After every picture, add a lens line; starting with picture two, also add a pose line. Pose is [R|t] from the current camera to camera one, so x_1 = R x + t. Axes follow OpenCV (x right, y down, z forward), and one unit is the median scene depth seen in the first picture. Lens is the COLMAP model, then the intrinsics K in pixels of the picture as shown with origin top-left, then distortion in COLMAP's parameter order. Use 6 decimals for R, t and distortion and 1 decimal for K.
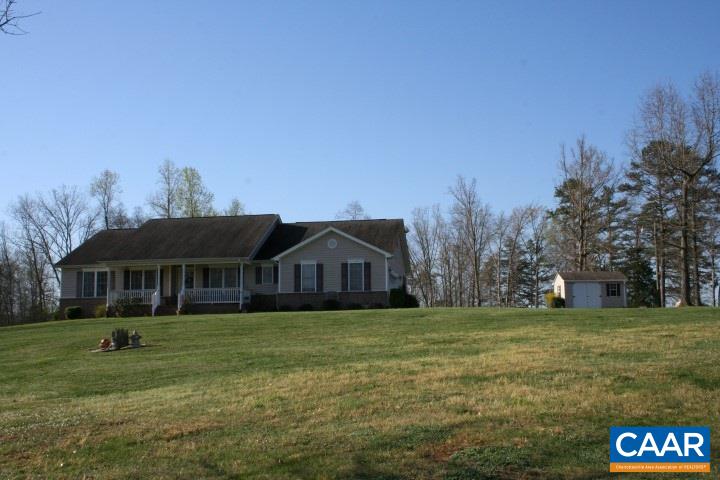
lens RADIAL K [[780.4, 0, 360.0], [0, 780.4, 240.0], [0, 0, 1]] dist [-0.098419, 0.021385]
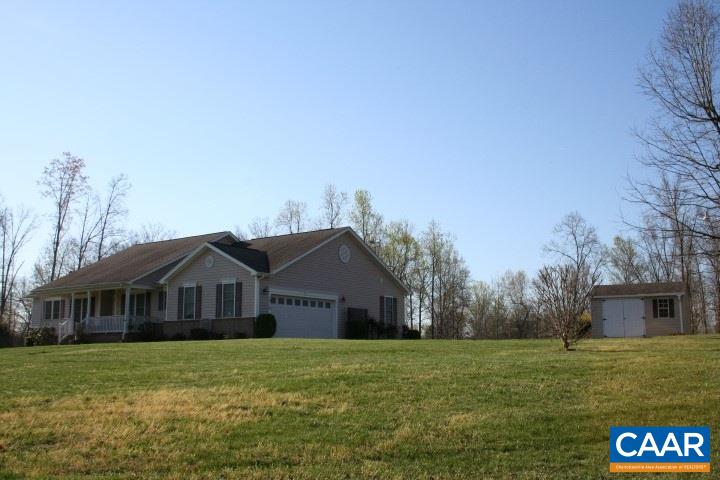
lens RADIAL K [[749.6, 0, 360.0], [0, 749.6, 240.0], [0, 0, 1]] dist [-0.080625, 0.018966]
pose [[0.886697, -0.061411, -0.458254, 0.485209], [0.046837, 0.997972, -0.043112, 0.023853], [0.459972, 0.016764, 0.887775, 0.354093]]
